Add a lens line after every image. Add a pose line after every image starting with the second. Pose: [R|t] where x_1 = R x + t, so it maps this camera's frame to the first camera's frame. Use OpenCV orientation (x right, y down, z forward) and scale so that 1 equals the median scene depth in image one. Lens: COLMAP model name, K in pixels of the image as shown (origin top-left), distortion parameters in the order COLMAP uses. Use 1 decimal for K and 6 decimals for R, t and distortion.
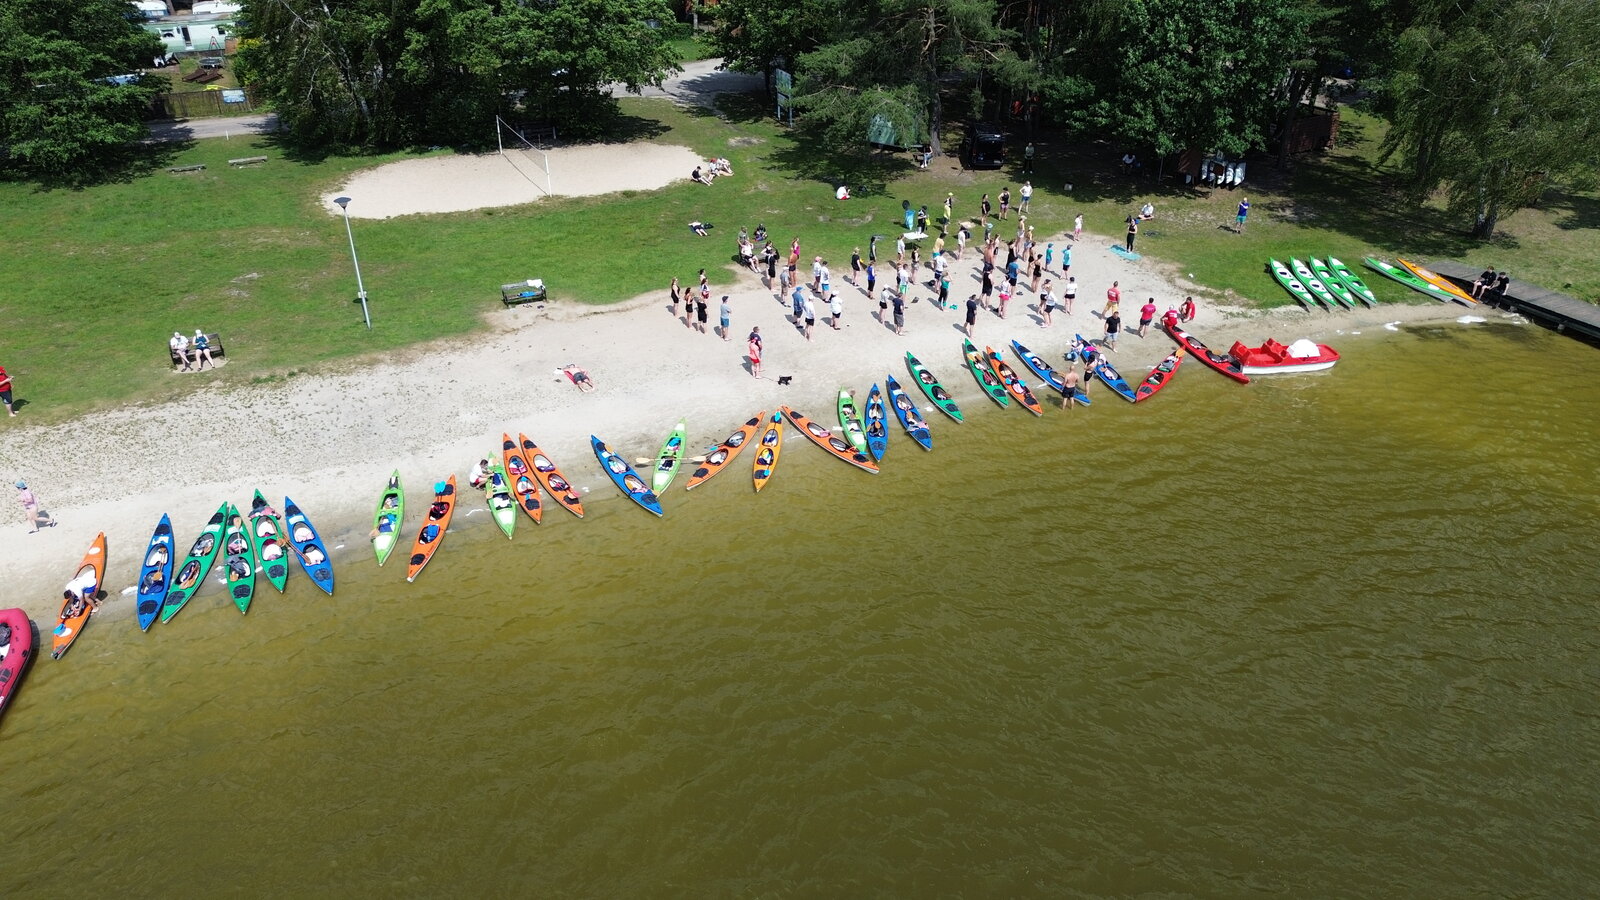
lens RADIAL K [[1099.6, 0, 795.1], [0, 1099.6, 442.4], [0, 0, 1]] dist [0.012287, -0.006054]
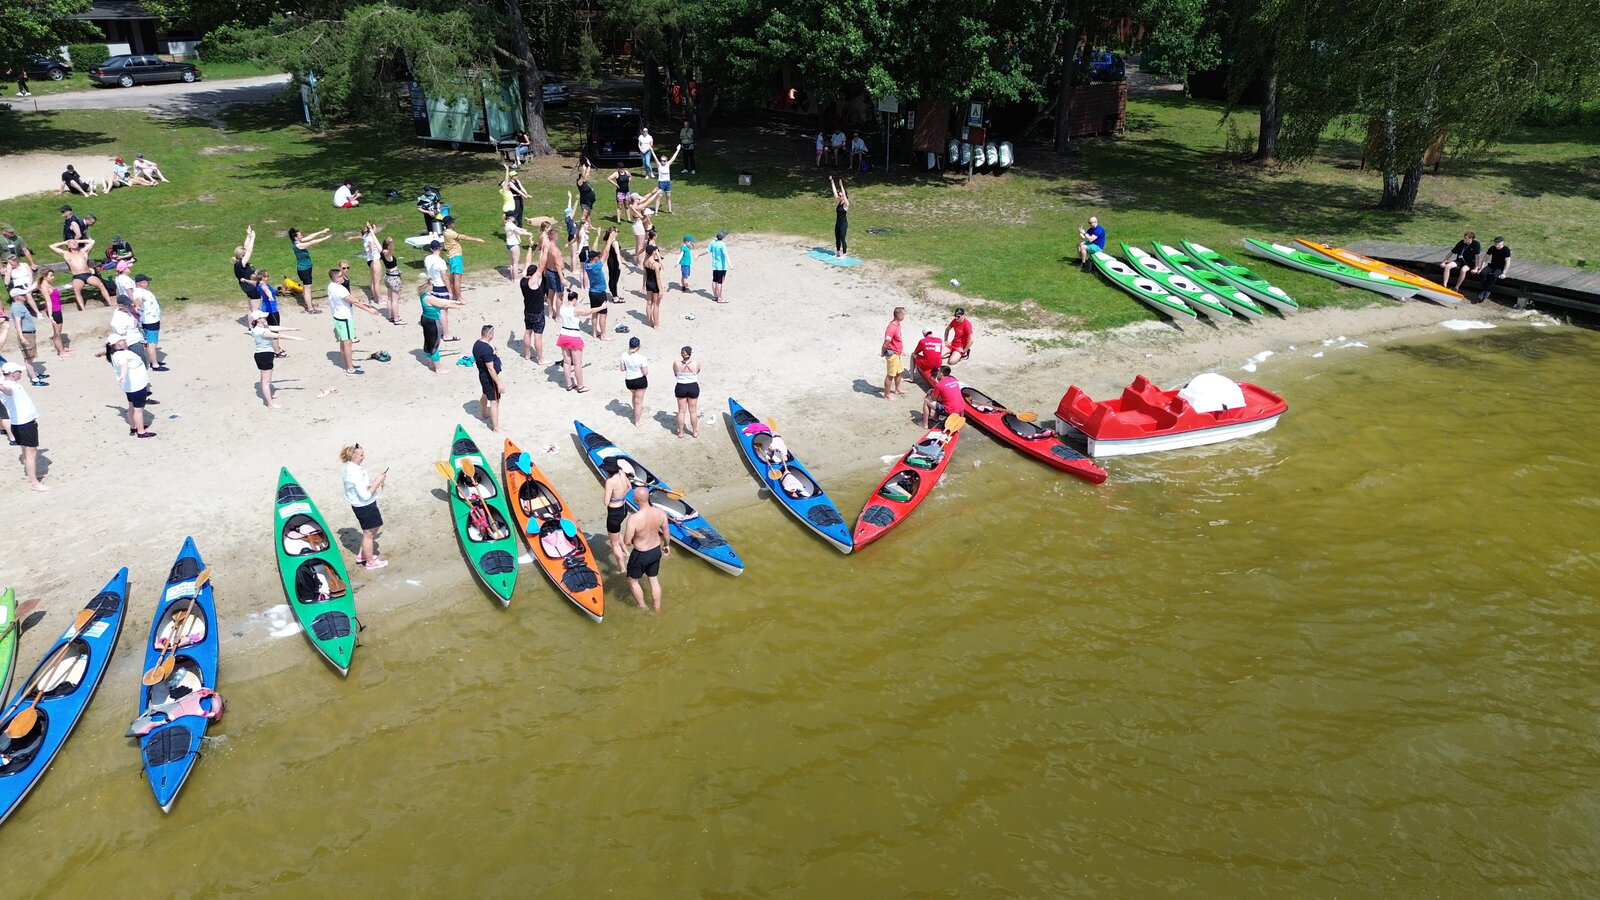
lens RADIAL K [[1099.6, 0, 802.9], [0, 1099.6, 452.4], [0, 0, 1]] dist [0.012287, -0.006054]
pose [[0.975899, -0.077452, 0.204017, 0.181124], [0.097479, 0.991160, -0.090002, -0.032526], [-0.195243, 0.107720, 0.974821, 0.527779]]
